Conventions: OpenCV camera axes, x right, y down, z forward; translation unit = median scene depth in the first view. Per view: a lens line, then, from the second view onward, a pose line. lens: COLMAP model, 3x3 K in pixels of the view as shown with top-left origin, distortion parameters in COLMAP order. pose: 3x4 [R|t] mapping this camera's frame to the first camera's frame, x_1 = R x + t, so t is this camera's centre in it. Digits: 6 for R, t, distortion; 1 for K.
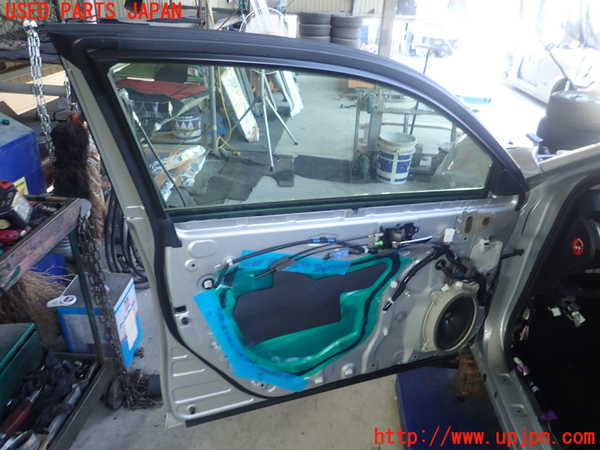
lens RADIAL K [[435.7, 0, 298.9], [0, 435.7, 224.6], [0, 0, 1]] dist [0.001106, -0.011035]
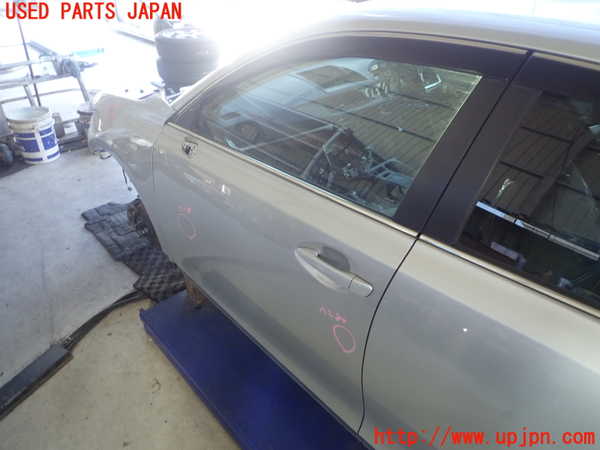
lens RADIAL K [[435.7, 0, 302.1], [0, 435.7, 225.4], [0, 0, 1]] dist [0.001106, -0.011035]
pose [[0.681320, -0.427243, 0.594362, -0.025348], [0.357710, 0.902762, 0.238883, 0.001780], [-0.638628, 0.049853, 0.767899, -0.059390]]
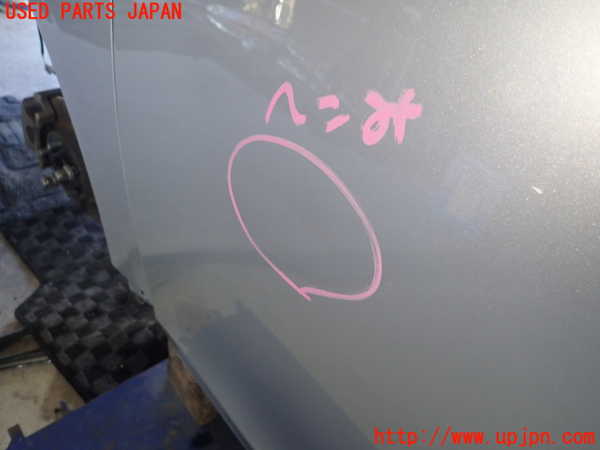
lens RADIAL K [[435.7, 0, 296.9], [0, 435.7, 226.1], [0, 0, 1]] dist [0.001106, -0.011035]
pose [[0.679827, -0.383008, 0.625412, 0.100616], [0.182228, 0.914264, 0.361821, 0.037610], [-0.710372, -0.132009, 0.691336, 0.269699]]
